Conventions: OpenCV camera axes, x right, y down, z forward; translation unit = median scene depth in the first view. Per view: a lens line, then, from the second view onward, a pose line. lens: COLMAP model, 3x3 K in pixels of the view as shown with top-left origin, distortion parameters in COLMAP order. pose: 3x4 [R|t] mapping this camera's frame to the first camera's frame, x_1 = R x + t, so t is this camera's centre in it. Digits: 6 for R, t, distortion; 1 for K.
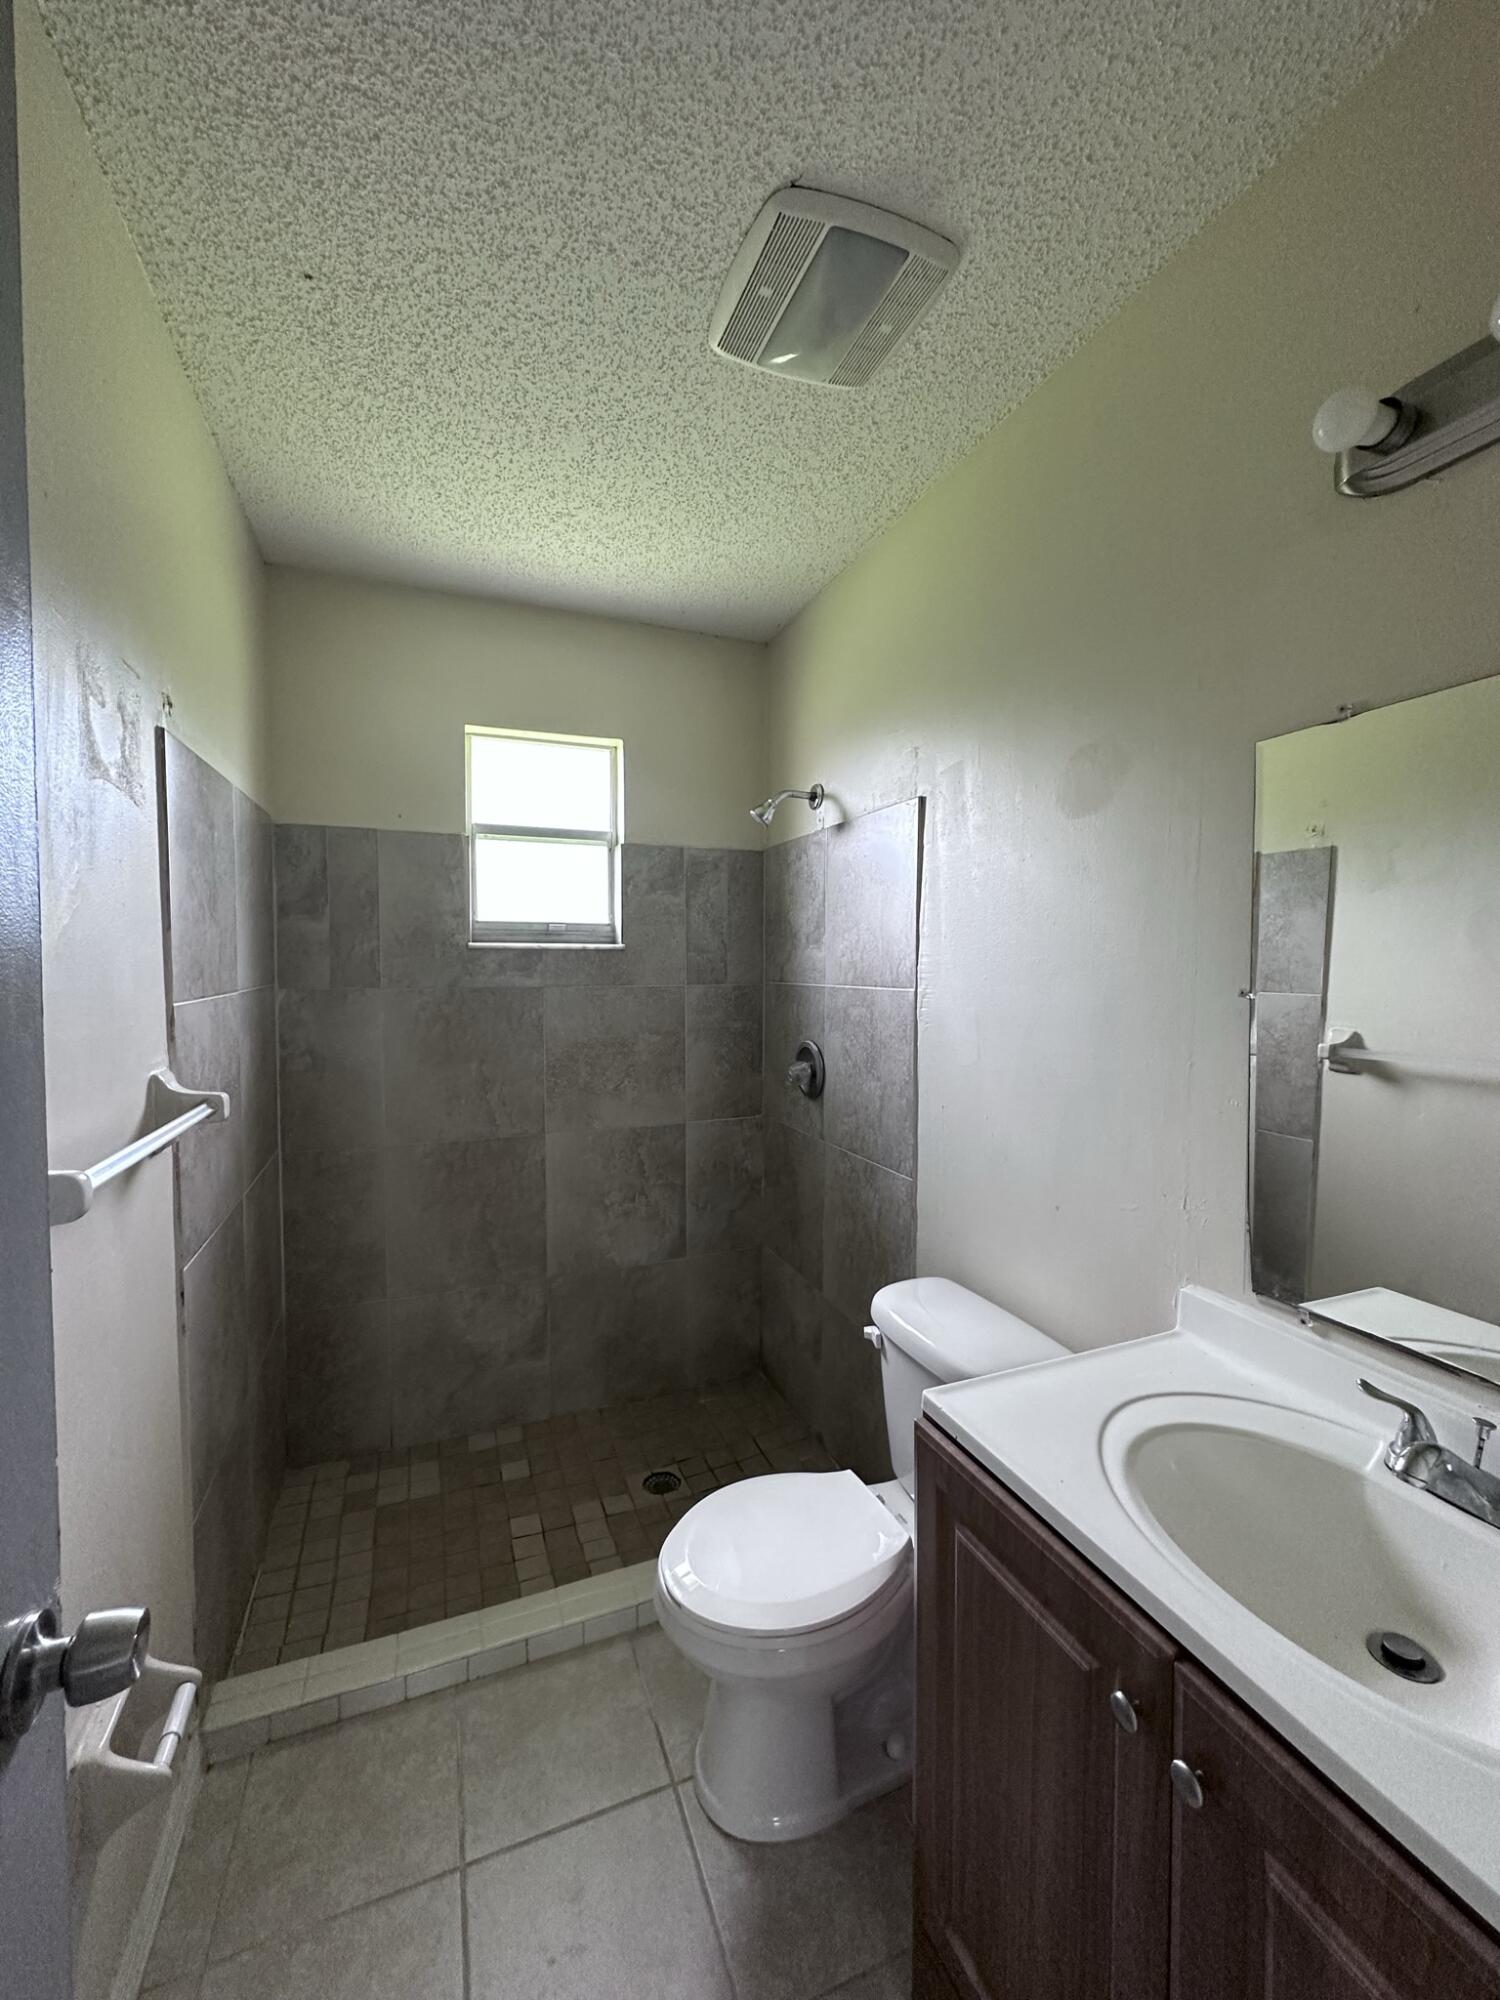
lens RADIAL K [[797.8, 0, 750.0], [0, 797.8, 1000.0], [0, 0, 1]] dist [0.000325, 0.000303]
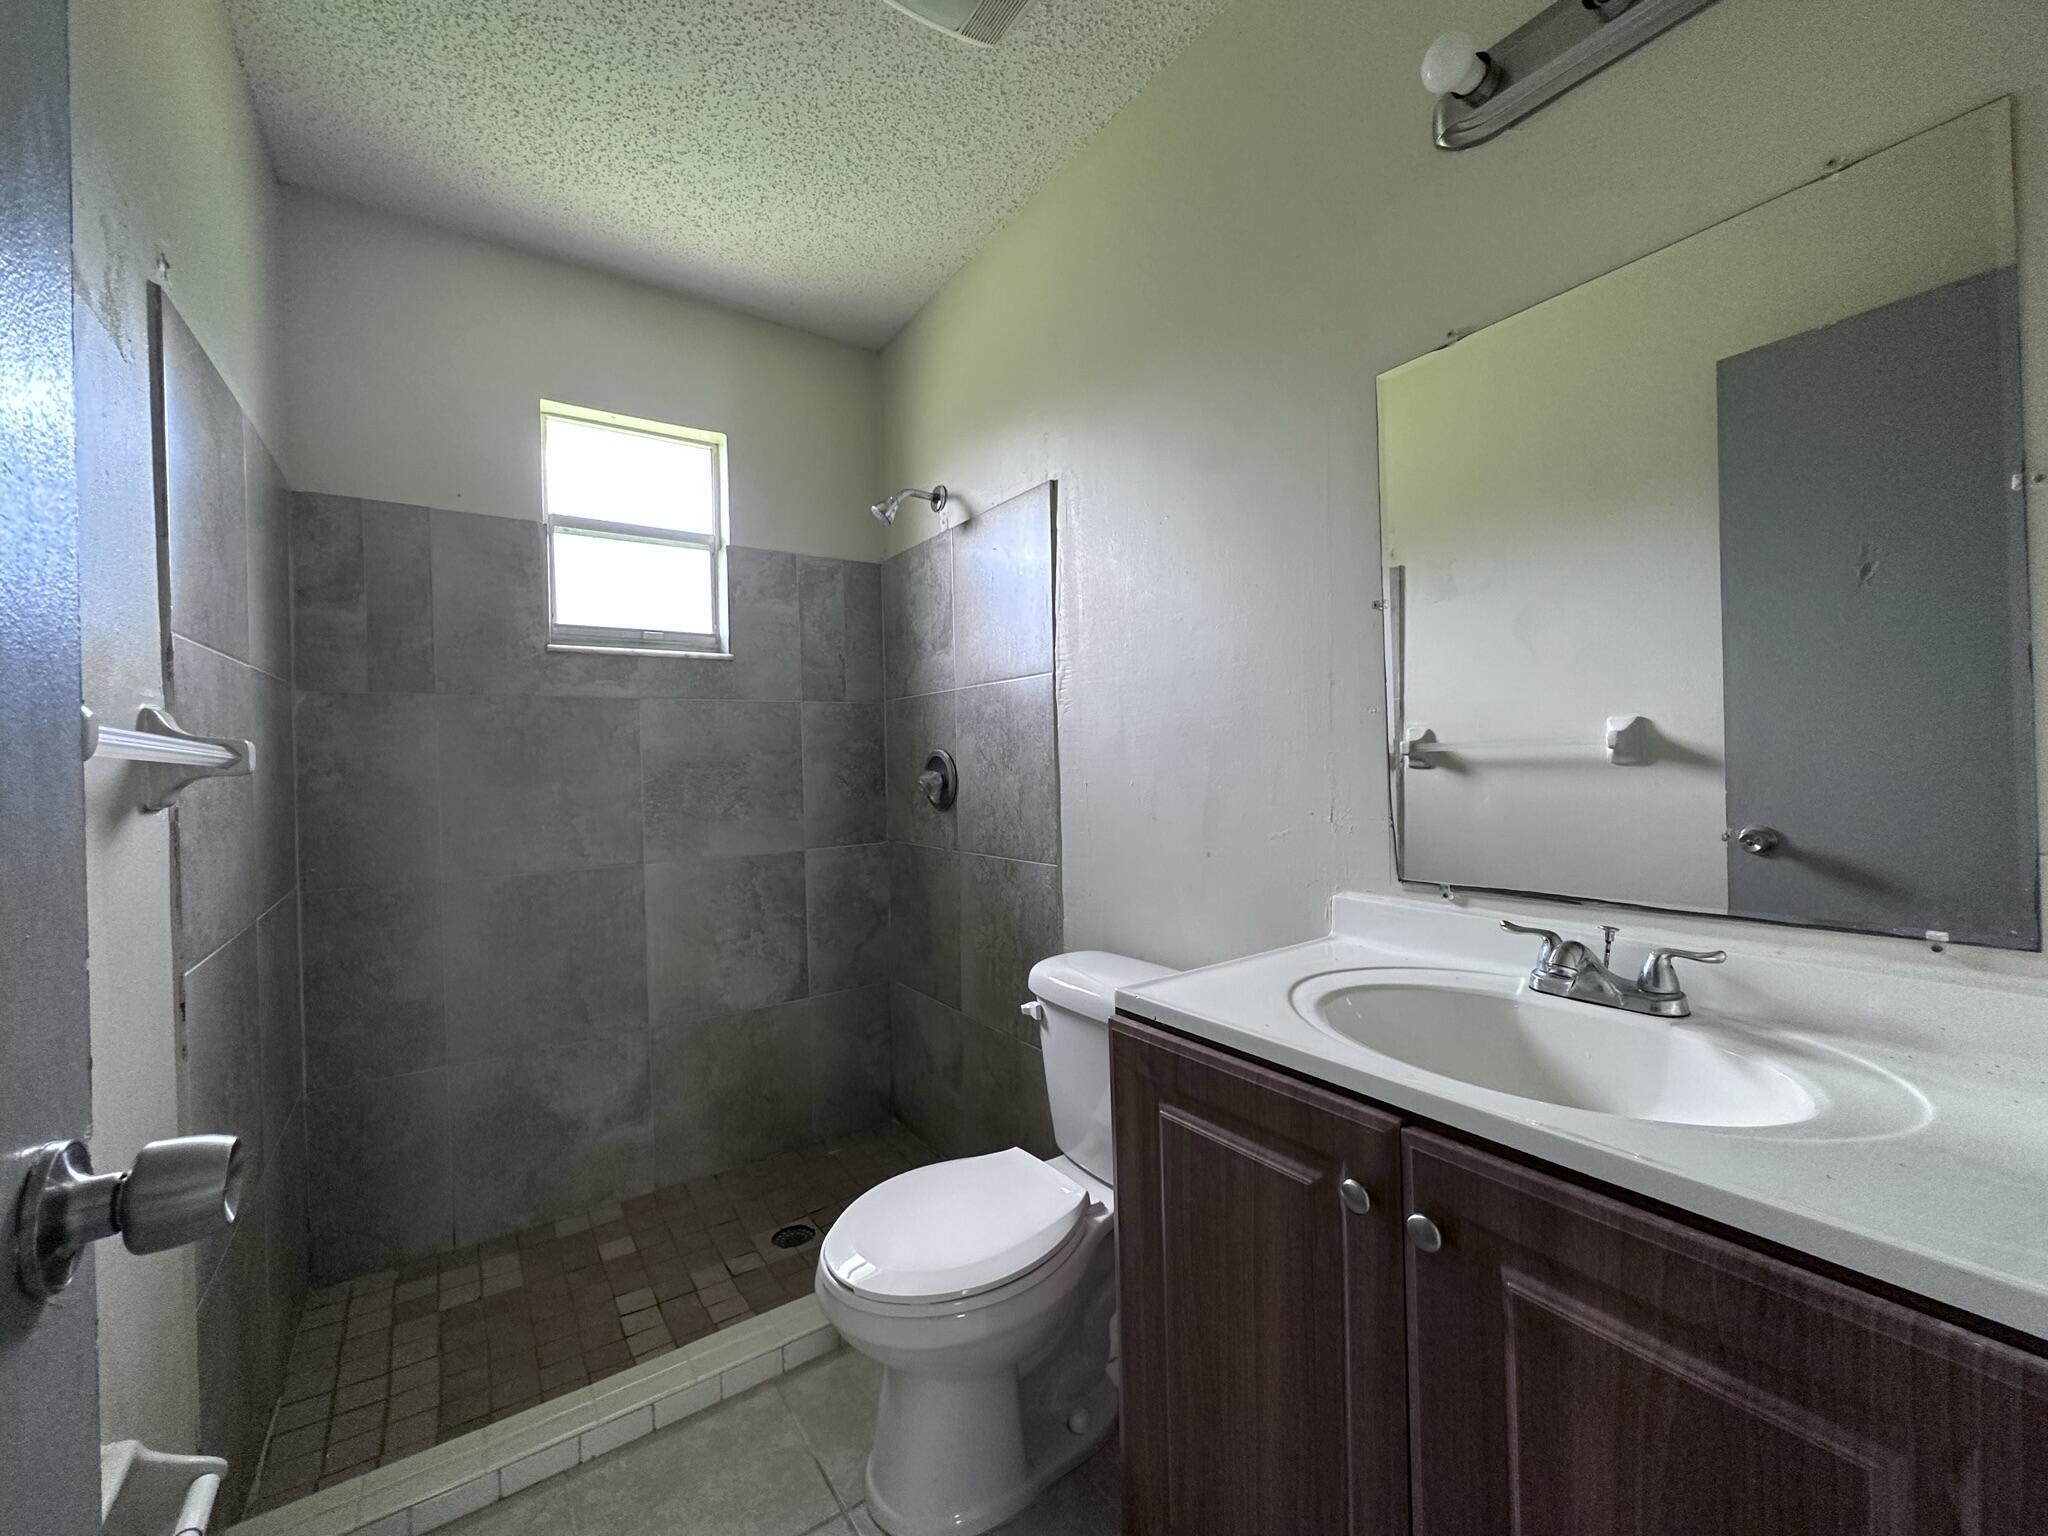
lens RADIAL K [[816.4, 0, 1022.1], [0, 816.4, 767.2], [0, 0, 1]] dist [-0.001420, 0.000447]
pose [[0.974486, -0.025861, 0.222955, -0.055112], [0.034721, 0.998752, -0.035909, 0.126978], [-0.221748, 0.042734, 0.974167, 0.020970]]
